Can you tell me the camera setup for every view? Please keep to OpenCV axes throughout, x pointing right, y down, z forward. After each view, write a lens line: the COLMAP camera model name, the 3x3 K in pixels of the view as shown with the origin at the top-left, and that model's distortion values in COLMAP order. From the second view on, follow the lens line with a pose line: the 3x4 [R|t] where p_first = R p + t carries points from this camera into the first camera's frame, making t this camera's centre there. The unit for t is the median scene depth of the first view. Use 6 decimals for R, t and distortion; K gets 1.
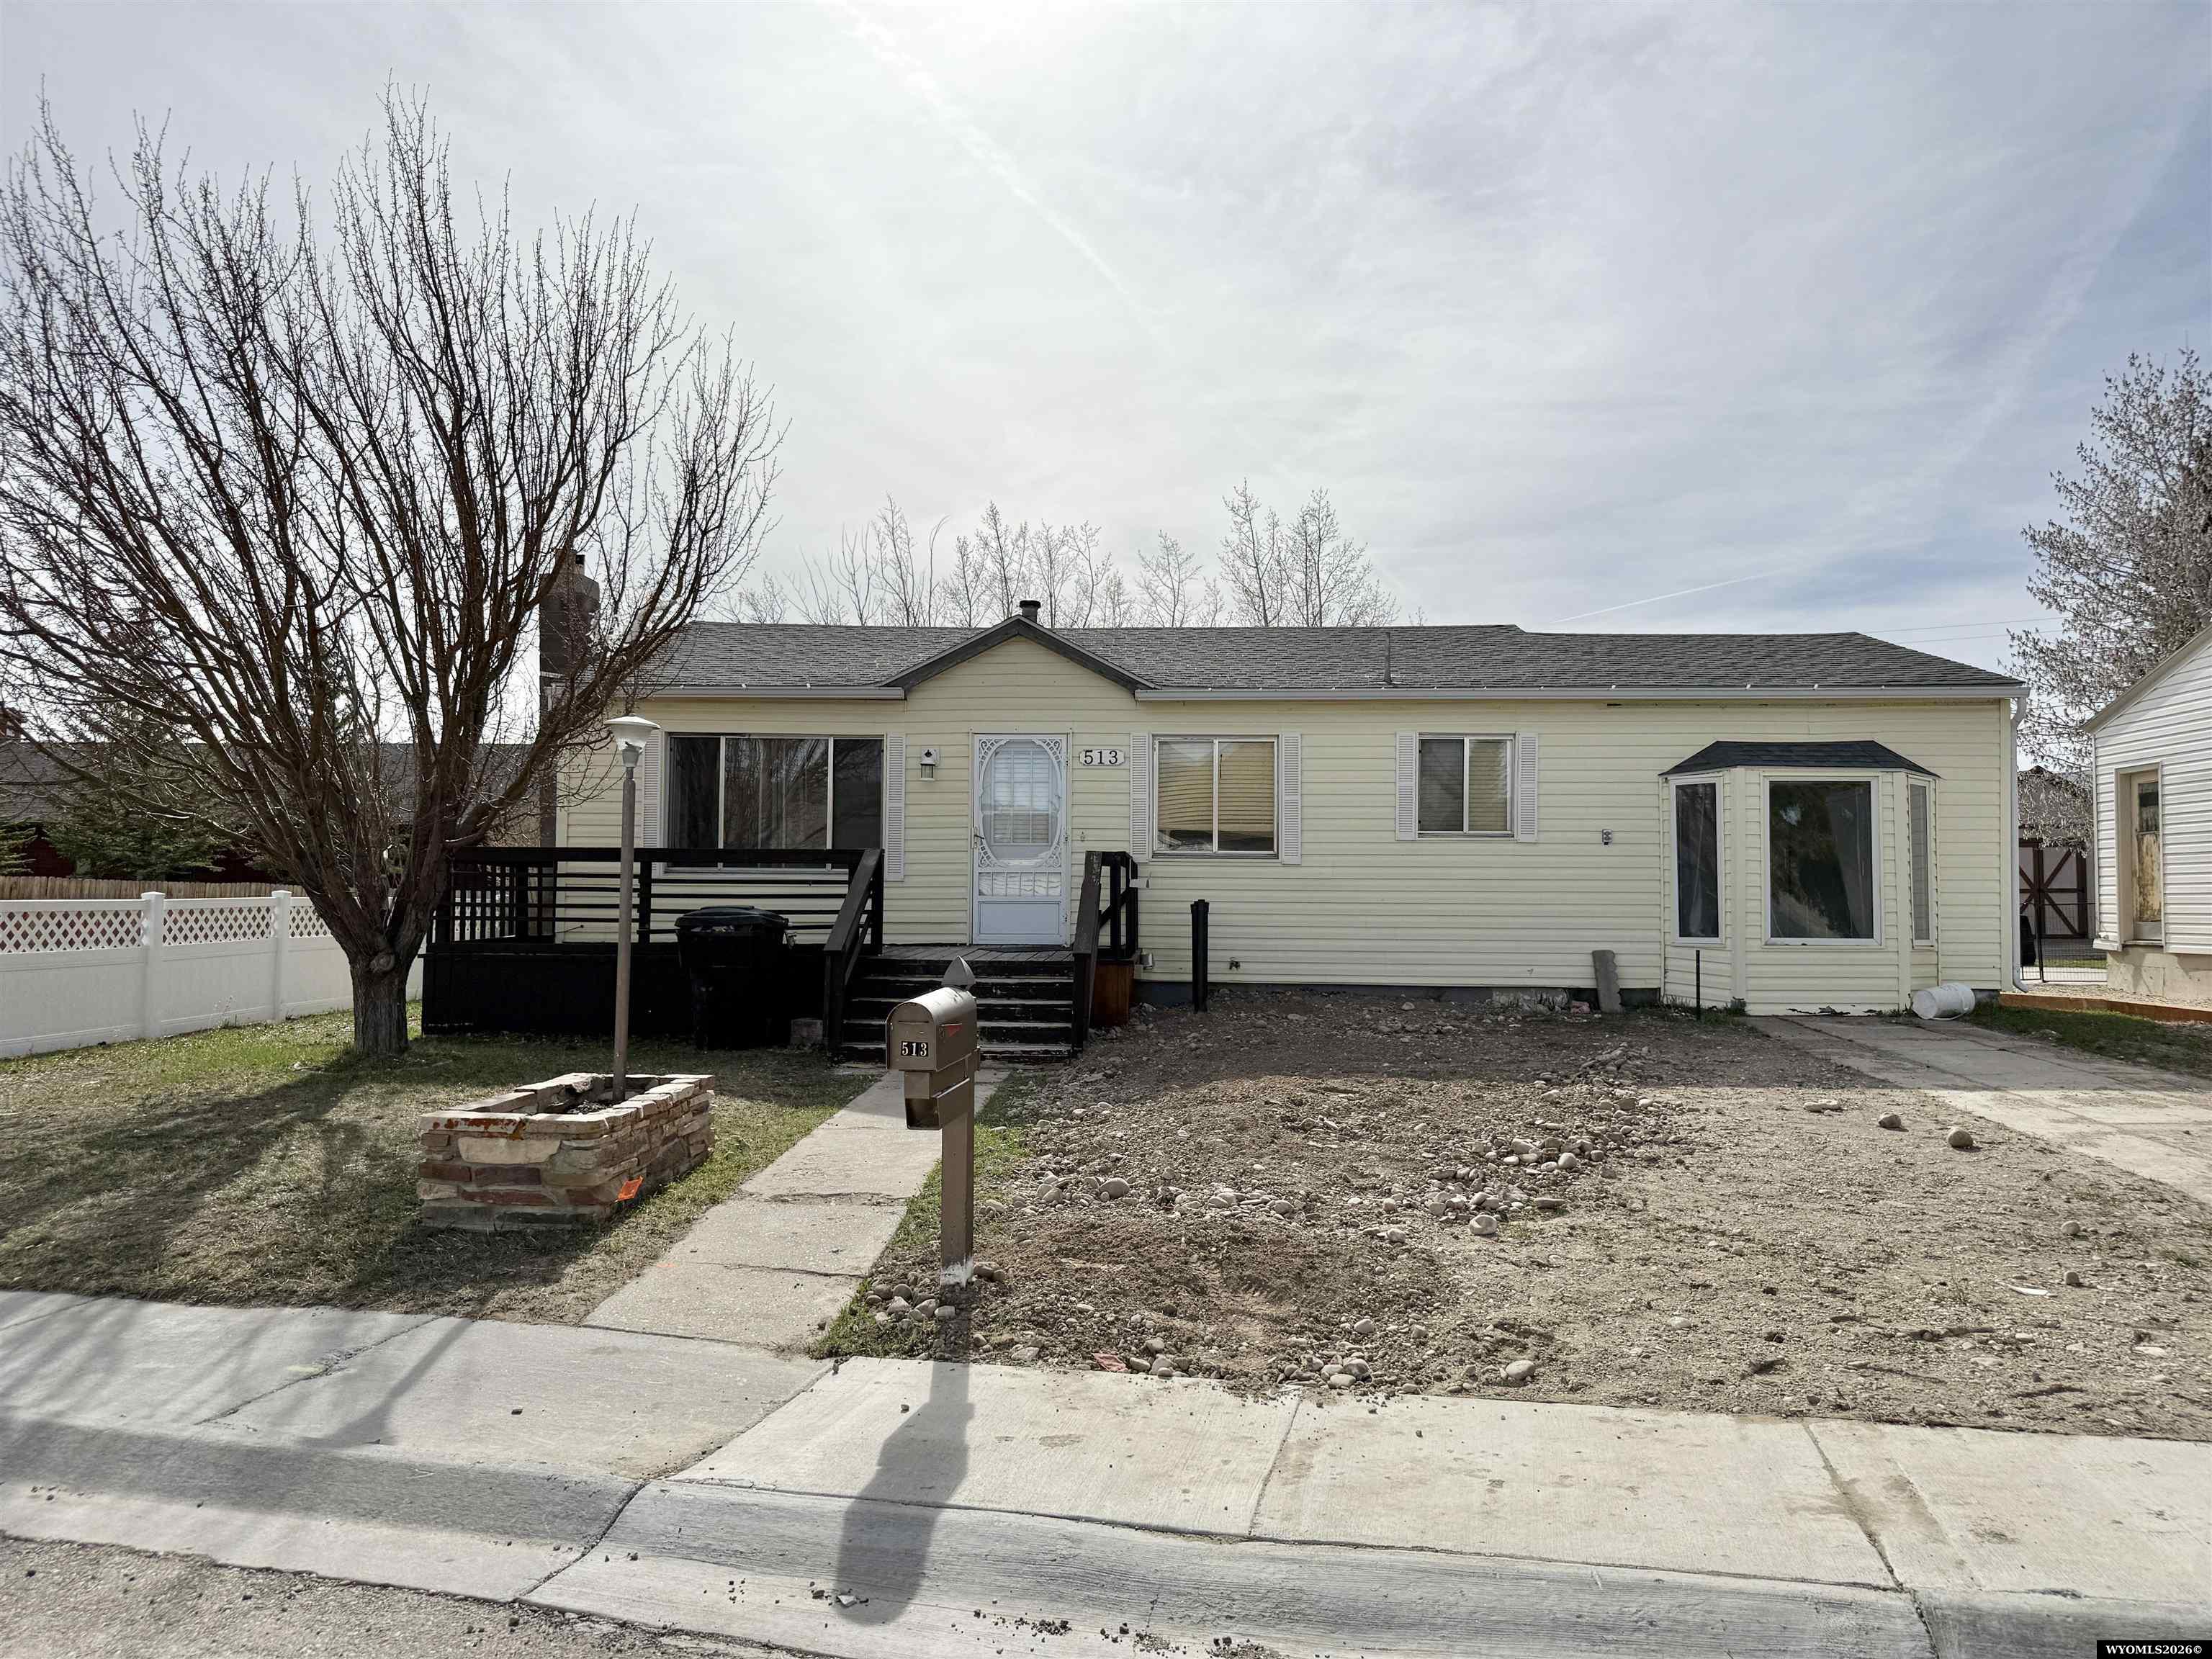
lens RADIAL K [[1537.7, 0, 1106.0], [0, 1537.7, 829.5], [0, 0, 1]] dist [0.009946, -0.007966]
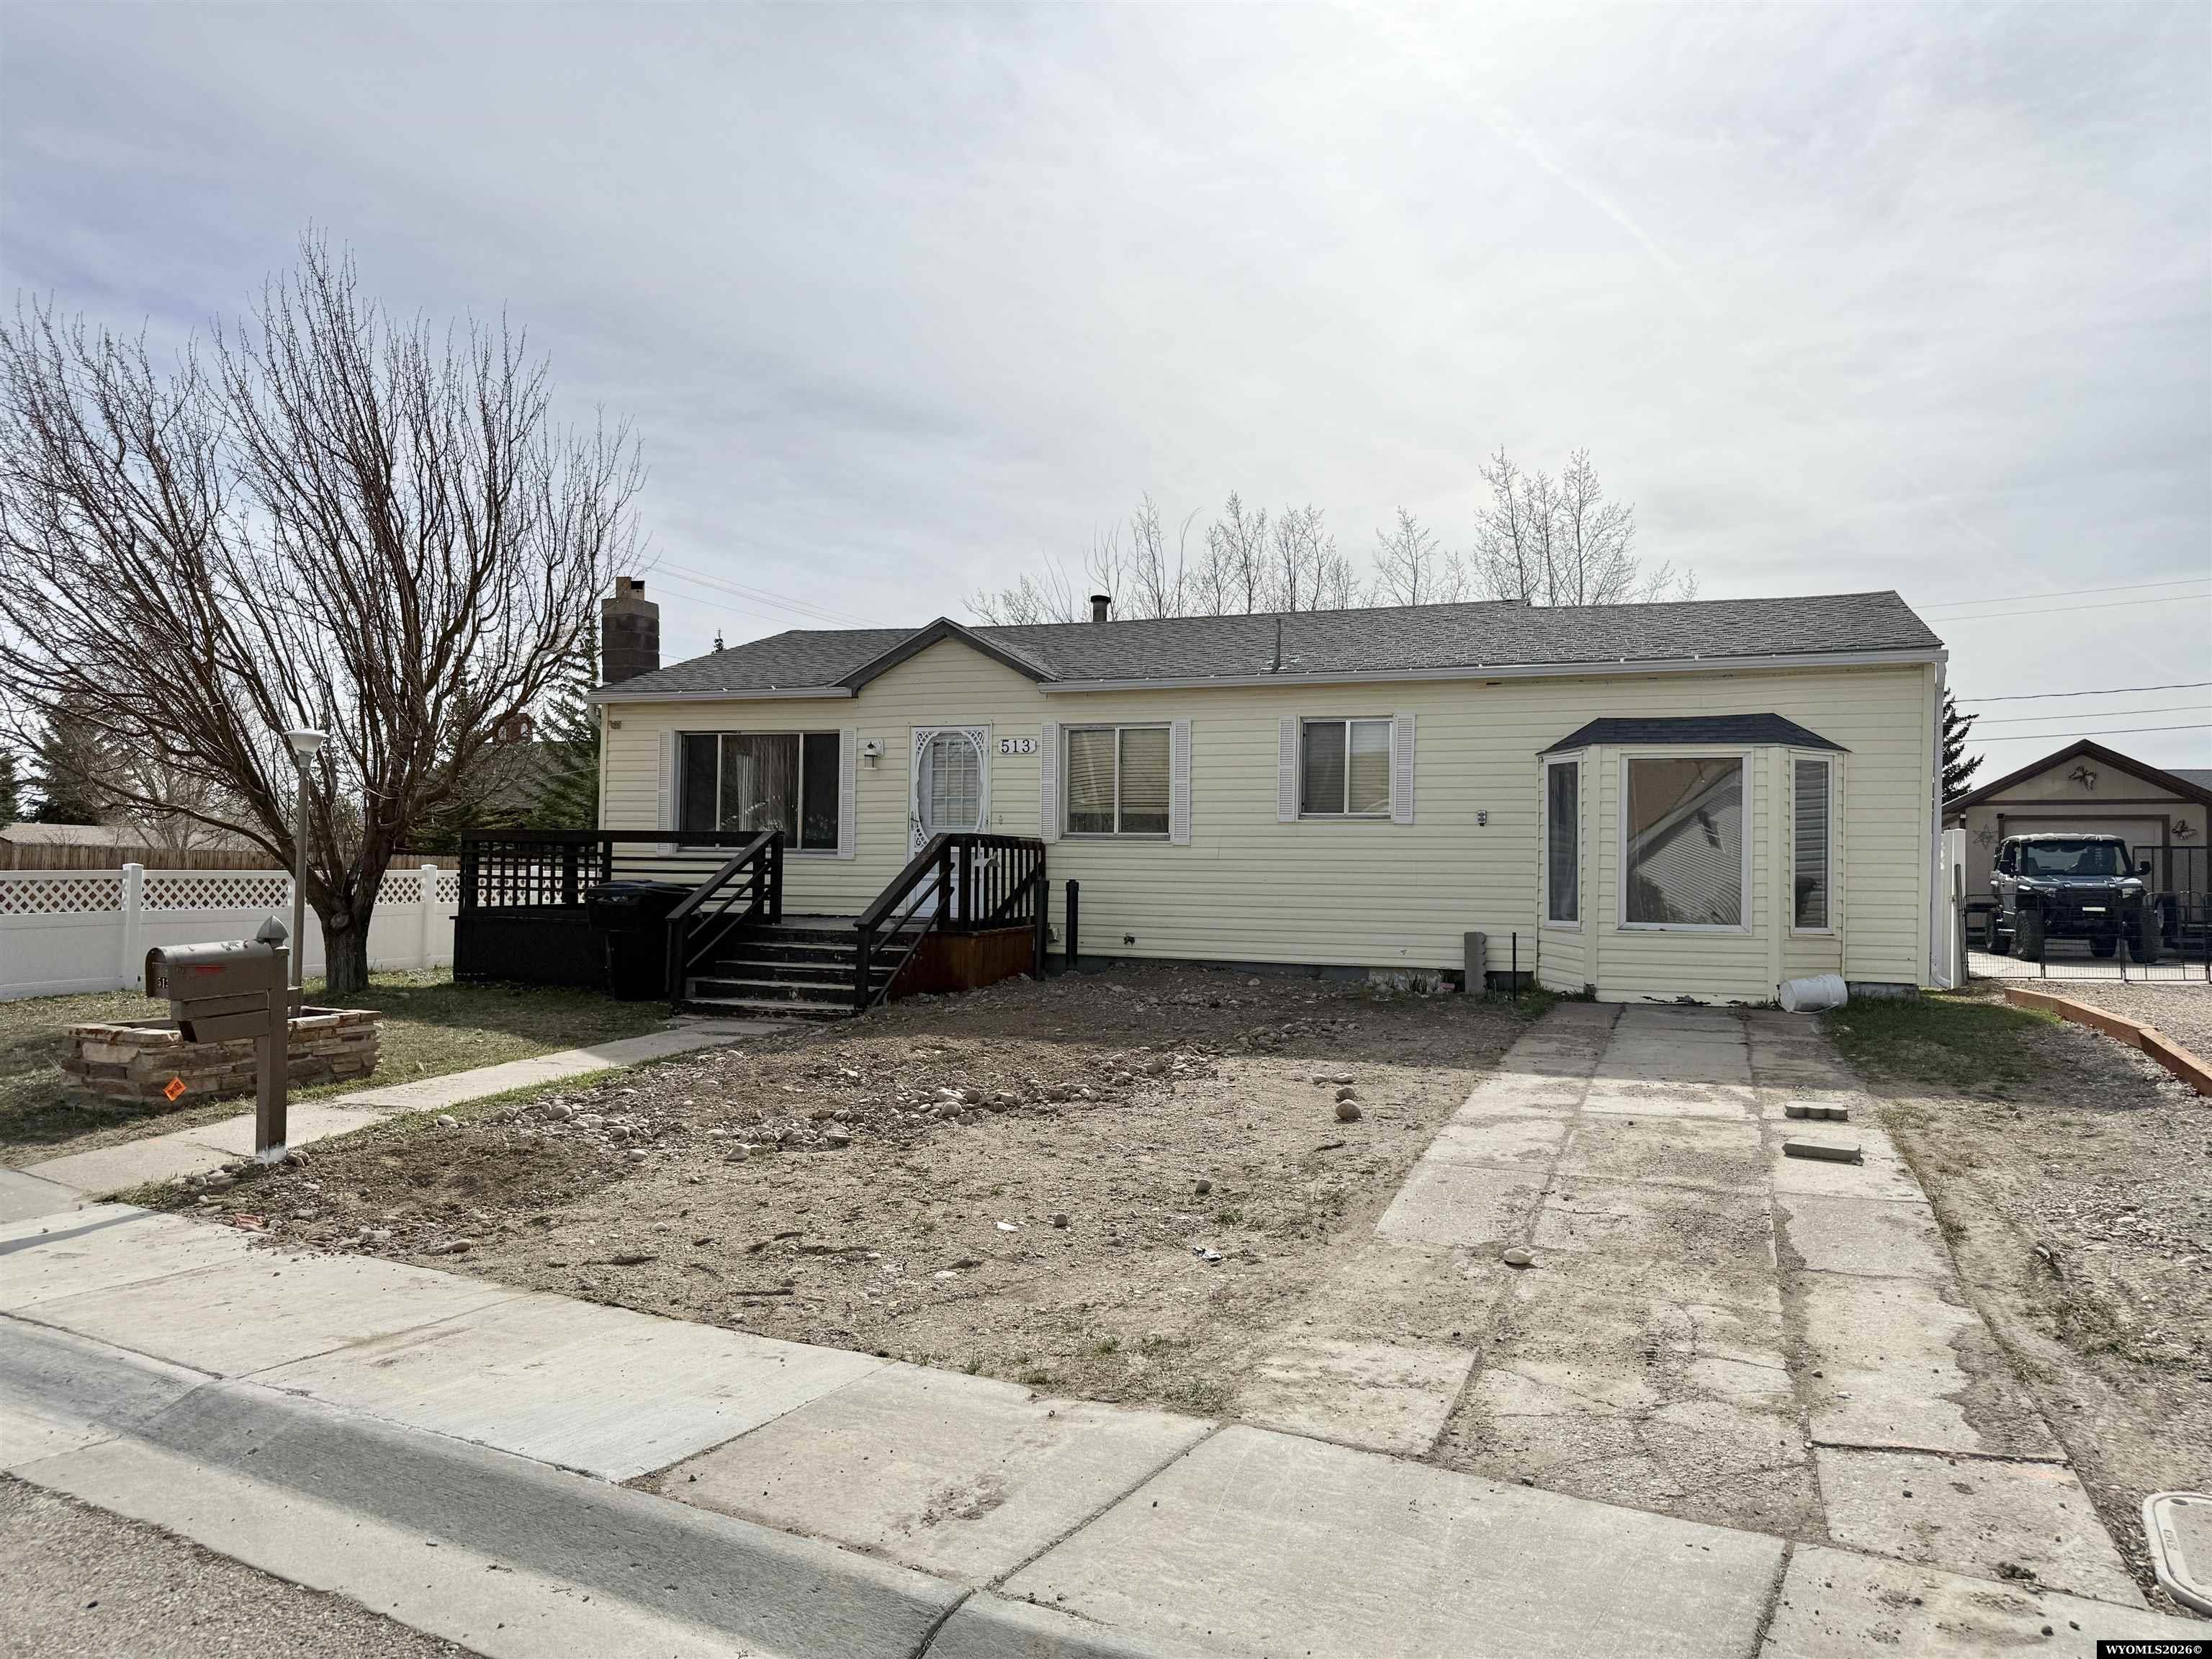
lens RADIAL K [[1537.7, 0, 1106.0], [0, 1537.7, 829.5], [0, 0, 1]] dist [0.009946, -0.007966]
pose [[0.949822, -0.001497, -0.312786, 0.421072], [0.005661, 0.999907, 0.012405, -0.001312], [0.312738, -0.013553, 0.949743, -0.011140]]
